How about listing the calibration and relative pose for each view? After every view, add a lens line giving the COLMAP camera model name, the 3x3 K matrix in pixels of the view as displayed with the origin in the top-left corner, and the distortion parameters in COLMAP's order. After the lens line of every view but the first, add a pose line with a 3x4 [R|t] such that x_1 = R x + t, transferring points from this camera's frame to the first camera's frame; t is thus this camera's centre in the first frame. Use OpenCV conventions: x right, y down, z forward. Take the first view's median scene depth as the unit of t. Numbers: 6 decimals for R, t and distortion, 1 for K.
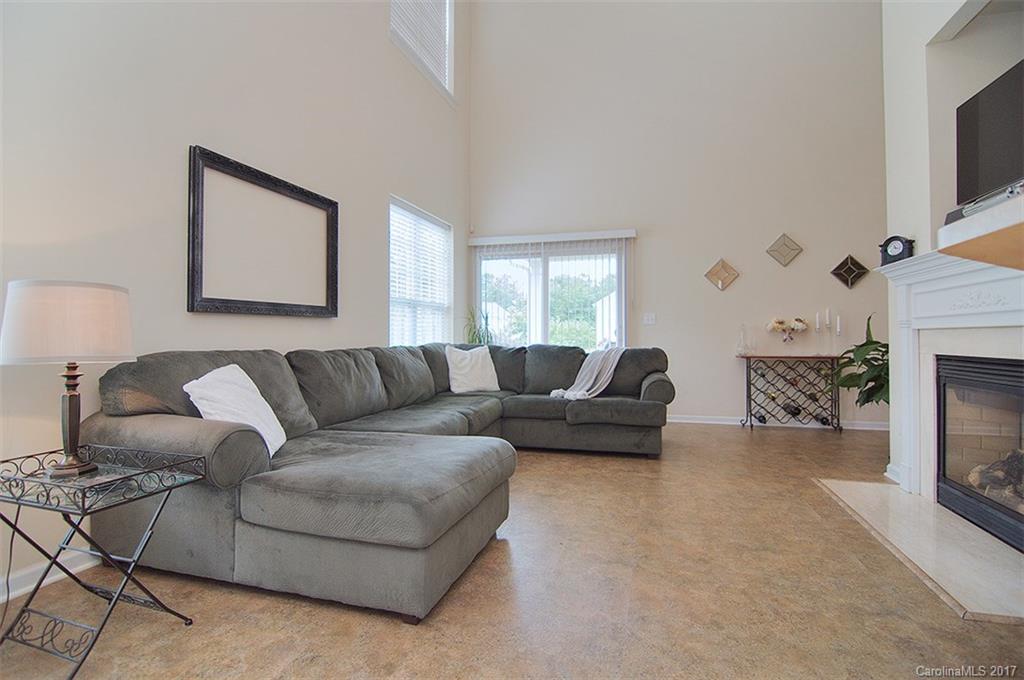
lens RADIAL K [[499.6, 0, 513.5], [0, 499.6, 336.2], [0, 0, 1]] dist [-0.000862, -0.000488]
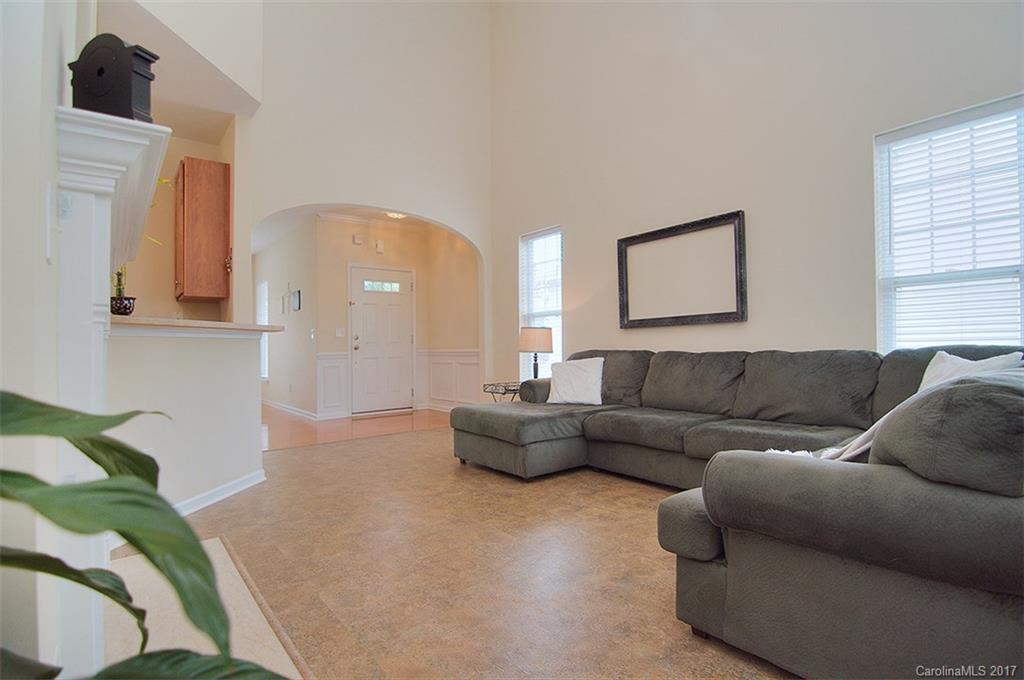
lens RADIAL K [[499.6, 0, 519.4], [0, 499.6, 335.2], [0, 0, 1]] dist [-0.000862, -0.000488]
pose [[-0.565035, -0.006447, -0.825042, 1.041656], [0.015811, 0.999701, -0.018639, 0.004250], [0.824915, -0.023576, -0.564764, 1.642498]]
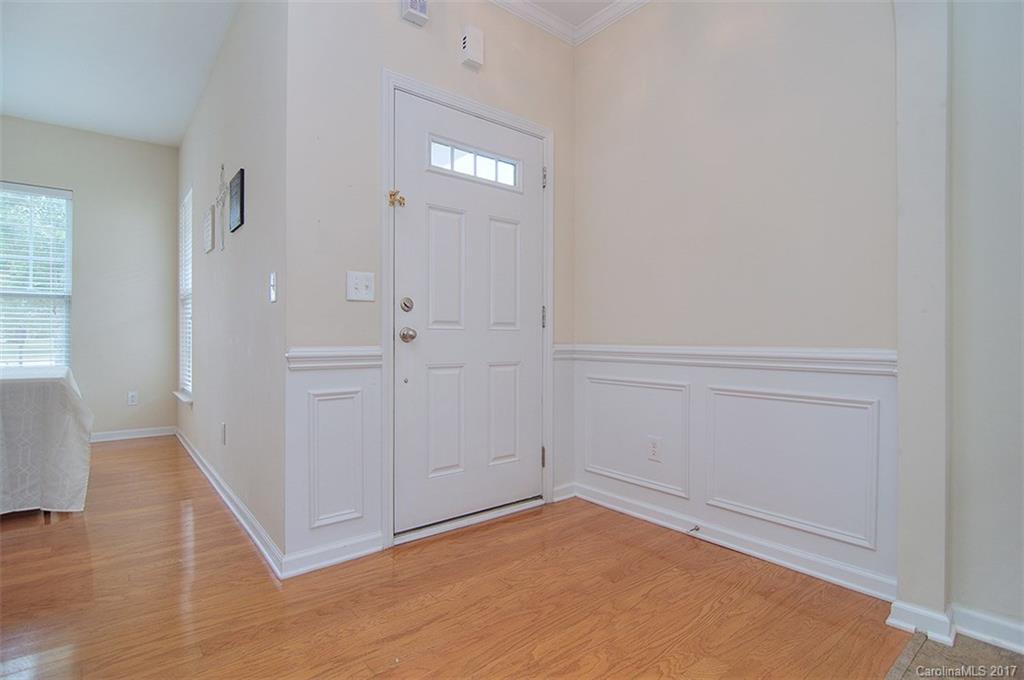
lens RADIAL K [[499.6, 0, 507.2], [0, 499.6, 343.5], [0, 0, 1]] dist [-0.000862, -0.000488]
pose [[-0.561730, 0.008033, -0.827282, 0.576027], [-0.005539, 0.999894, 0.013471, 0.006879], [0.827302, 0.012150, -0.561626, 0.956543]]
